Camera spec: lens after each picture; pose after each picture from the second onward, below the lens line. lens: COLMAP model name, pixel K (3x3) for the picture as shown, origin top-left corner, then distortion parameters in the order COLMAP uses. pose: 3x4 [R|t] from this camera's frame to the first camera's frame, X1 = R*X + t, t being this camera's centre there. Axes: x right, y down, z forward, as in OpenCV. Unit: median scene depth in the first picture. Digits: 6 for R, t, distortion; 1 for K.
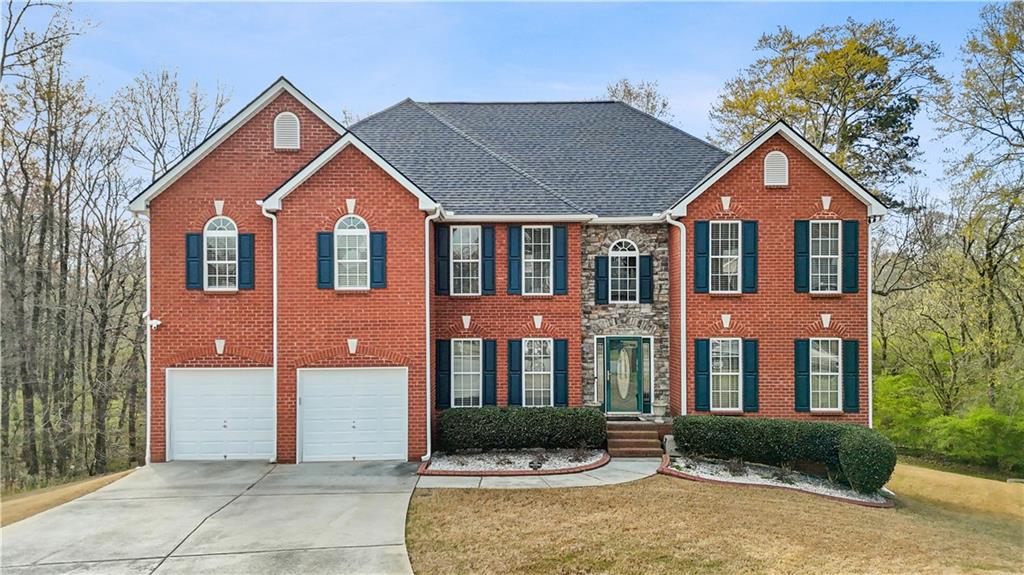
lens RADIAL K [[814.1, 0, 532.2], [0, 814.1, 292.1], [0, 0, 1]] dist [0.043347, -0.023219]
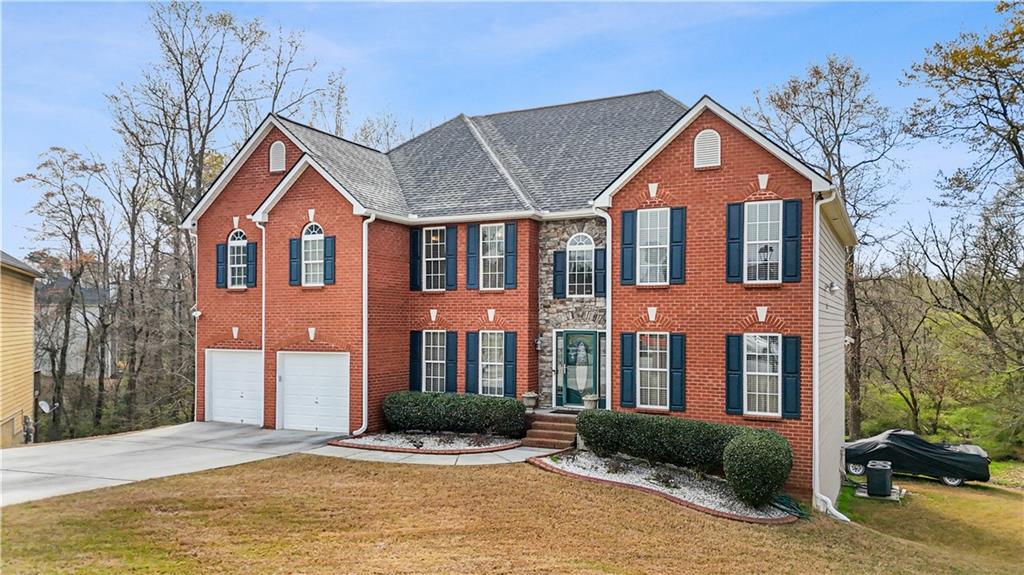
lens RADIAL K [[814.1, 0, 518.4], [0, 814.1, 297.1], [0, 0, 1]] dist [0.043347, -0.023219]
pose [[0.881261, -0.008716, -0.472550, 0.546993], [0.006645, 0.999960, -0.006053, 0.020279], [0.472583, 0.002194, 0.881283, 0.090850]]
